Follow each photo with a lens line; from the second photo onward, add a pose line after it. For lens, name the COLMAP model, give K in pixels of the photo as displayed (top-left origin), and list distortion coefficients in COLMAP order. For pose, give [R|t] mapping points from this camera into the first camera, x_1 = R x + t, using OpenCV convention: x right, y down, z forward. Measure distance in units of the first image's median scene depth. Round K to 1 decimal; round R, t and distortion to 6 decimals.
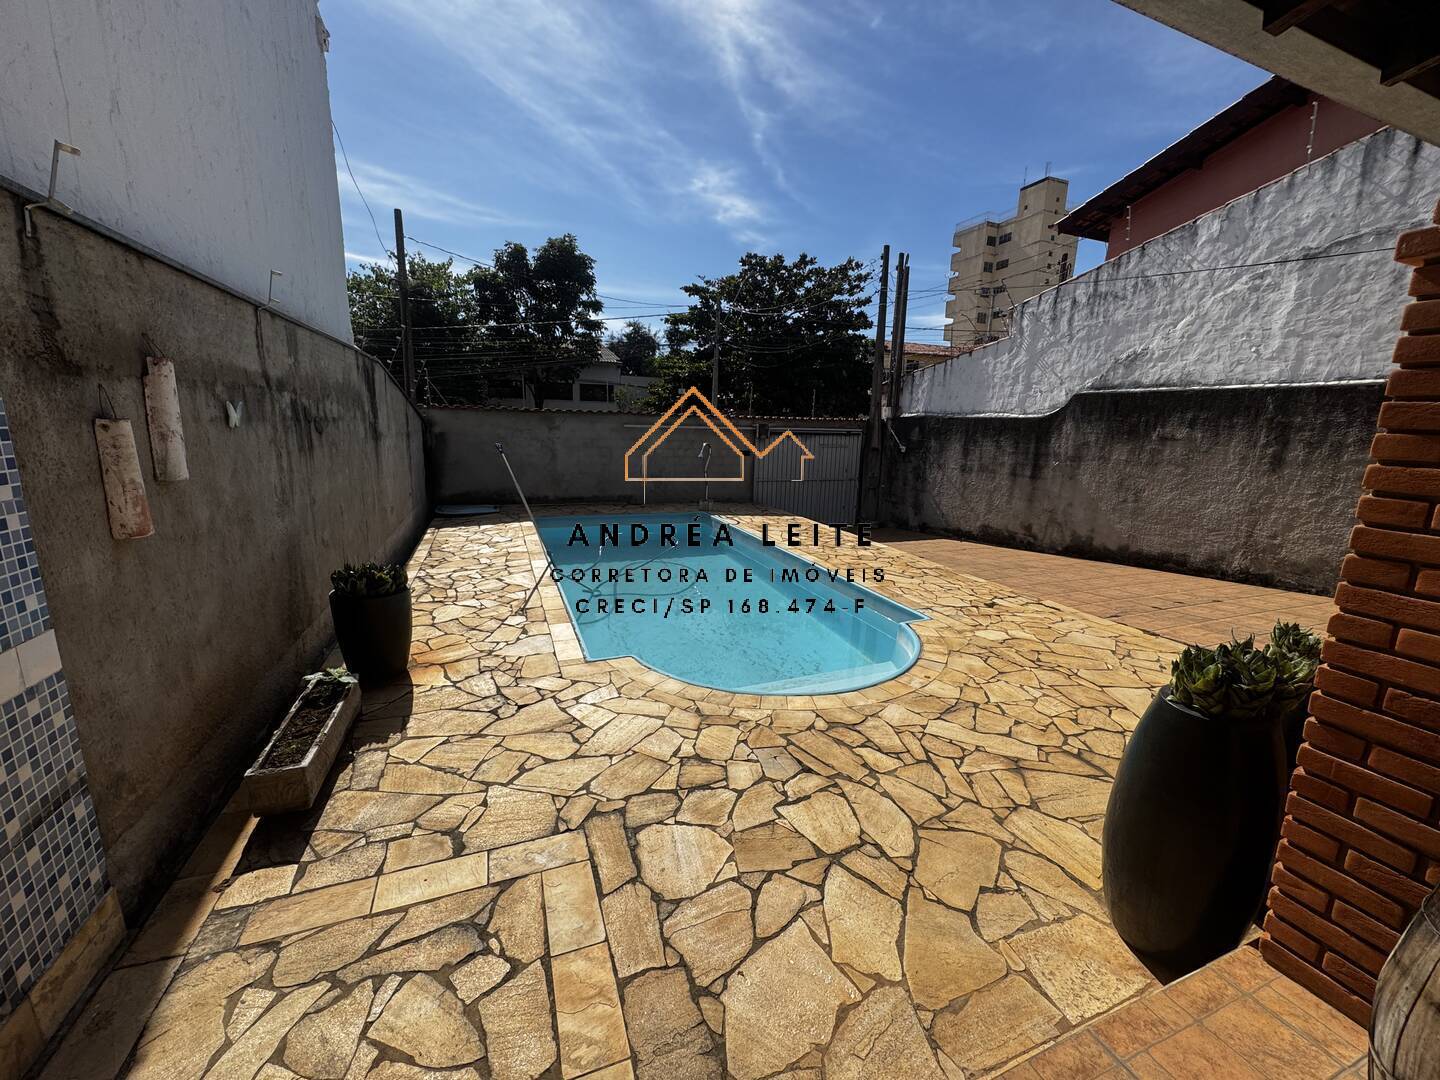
lens RADIAL K [[570.7, 0, 721.6], [0, 570.7, 541.3], [0, 0, 1]] dist [-0.004335, 0.000685]
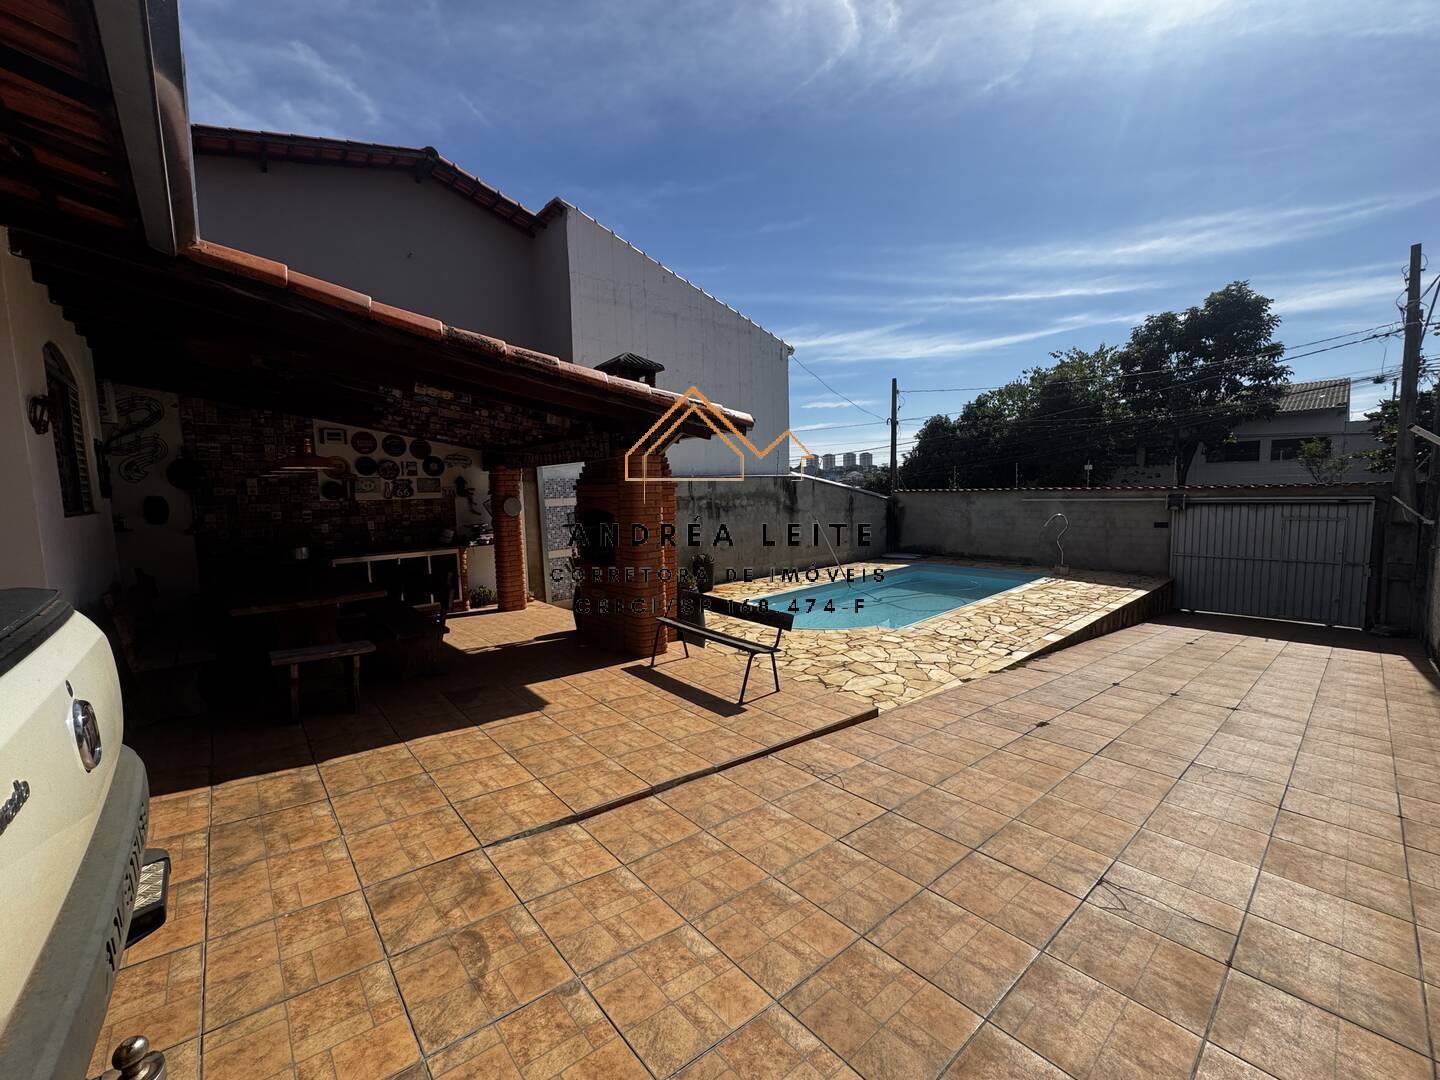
lens RADIAL K [[570.7, 0, 722.0], [0, 570.7, 542.1], [0, 0, 1]] dist [-0.004335, 0.000685]
pose [[0.348594, 0.051906, -0.935835, 1.291099], [-0.157251, 0.987551, -0.003801, -0.014277], [0.923988, 0.148486, 0.352417, -0.016359]]
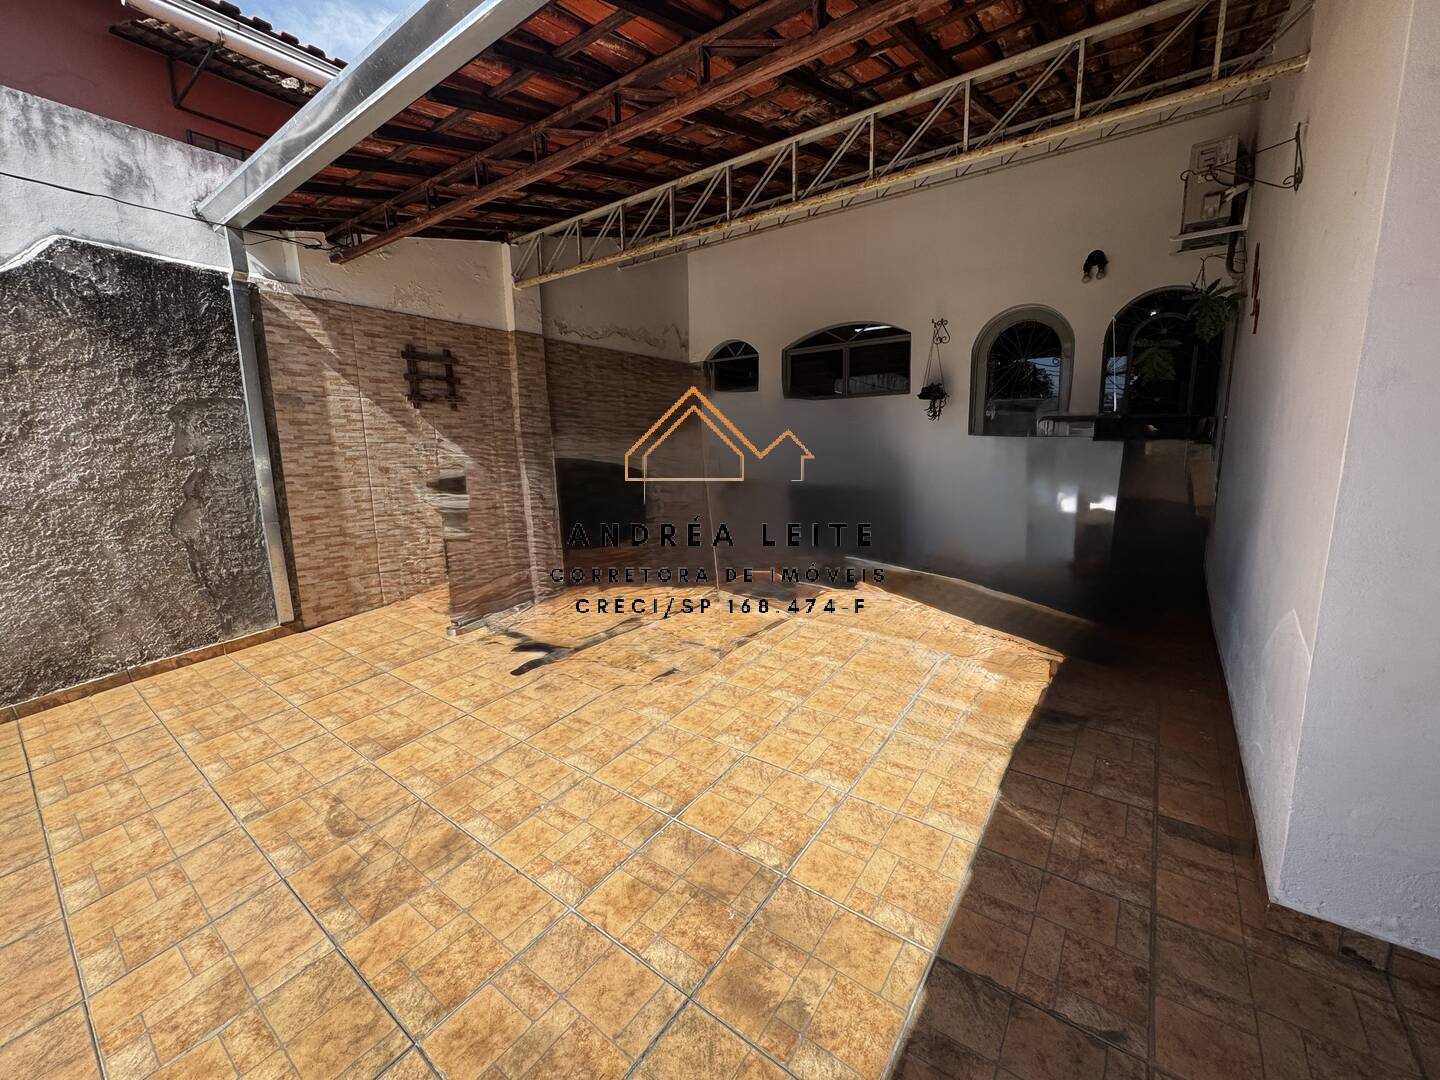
lens RADIAL K [[570.7, 0, 712.1], [0, 570.7, 535.6], [0, 0, 1]] dist [-0.004335, 0.000685]
pose [[-0.526512, -0.153048, 0.836278, 0.613255], [0.167487, 0.945713, 0.278523, 0.007155], [-0.833507, 0.286712, -0.472296, -0.069863]]
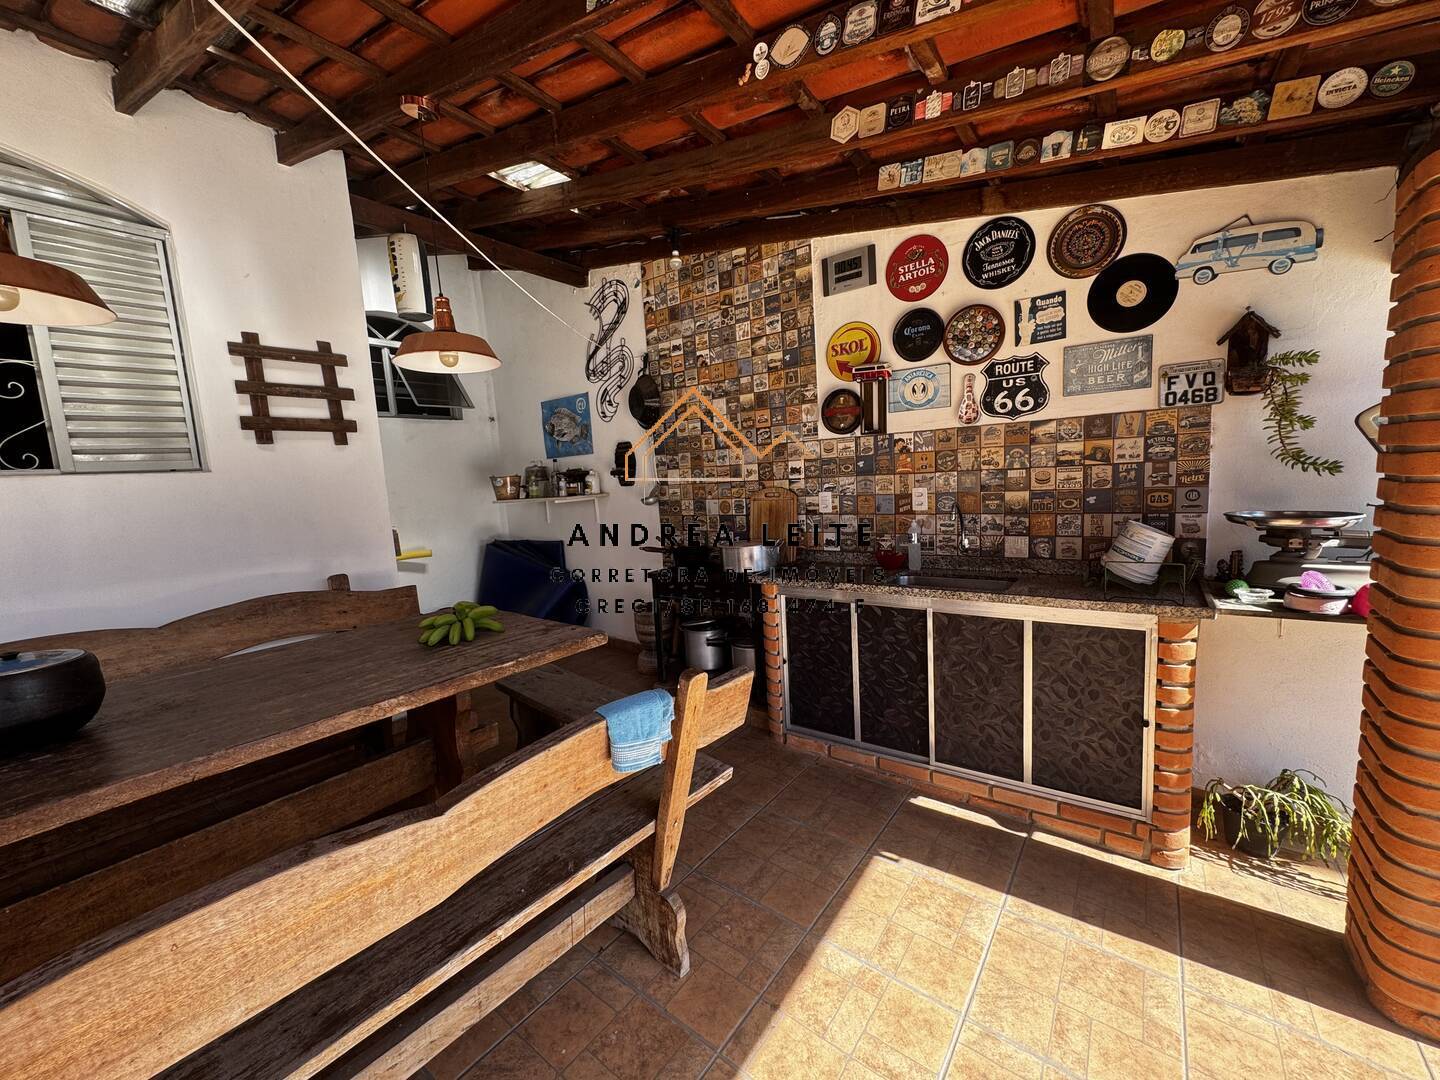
lens RADIAL K [[570.7, 0, 719.9], [0, 570.7, 541.7], [0, 0, 1]] dist [-0.004335, 0.000685]
pose [[-0.844372, 0.081080, -0.529587, 0.277150], [-0.076922, 0.959894, 0.269605, -0.013412], [0.530207, 0.268383, -0.804270, 0.000633]]
